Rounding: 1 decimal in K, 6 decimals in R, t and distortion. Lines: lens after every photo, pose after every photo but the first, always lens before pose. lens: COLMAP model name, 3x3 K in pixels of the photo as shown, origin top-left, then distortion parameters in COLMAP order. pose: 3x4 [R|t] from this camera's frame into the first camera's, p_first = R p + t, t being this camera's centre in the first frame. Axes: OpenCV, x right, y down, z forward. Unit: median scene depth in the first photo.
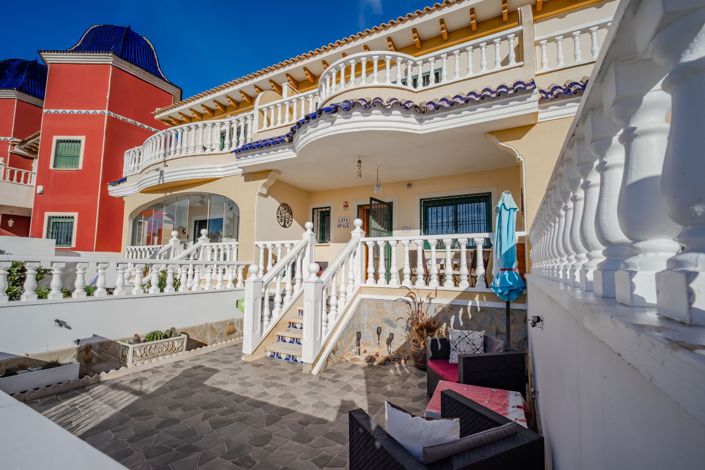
lens RADIAL K [[310.1, 0, 352.5], [0, 310.1, 235.0], [0, 0, 1]] dist [-0.000242, -0.000362]
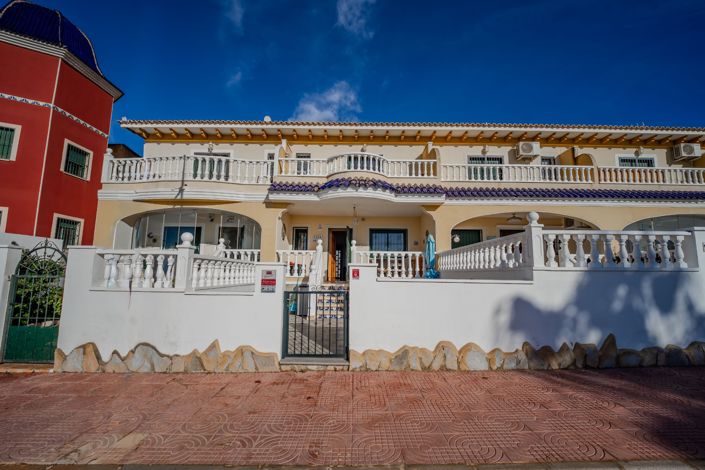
lens RADIAL K [[291.8, 0, 352.5], [0, 291.8, 235.0], [0, 0, 1]] dist [0.001555, -0.000360]
pose [[0.885284, 0.062385, 0.460848, -0.861707], [-0.049885, 0.997983, -0.039269, -0.018973], [-0.462368, 0.011775, 0.886610, -0.544433]]
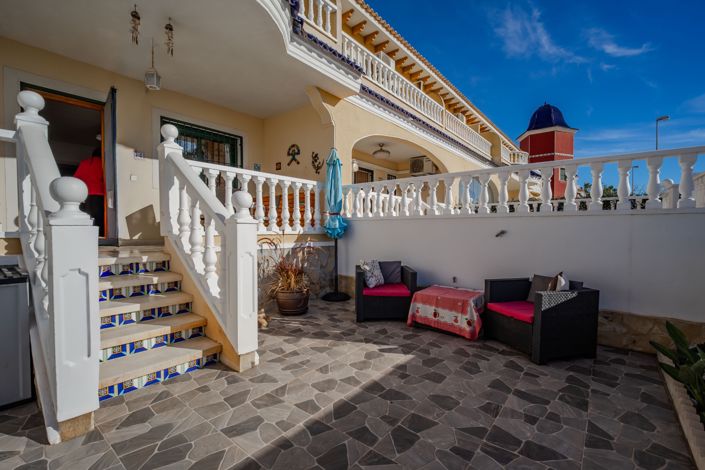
lens RADIAL K [[312.6, 0, 350.7], [0, 312.6, 240.4], [0, 0, 1]] dist [-0.000359, -0.000313]
pose [[0.193388, -0.047663, 0.979964, -0.590175], [-0.097984, 0.992888, 0.067628, 0.105023], [-0.976217, -0.109099, 0.187343, 0.587618]]
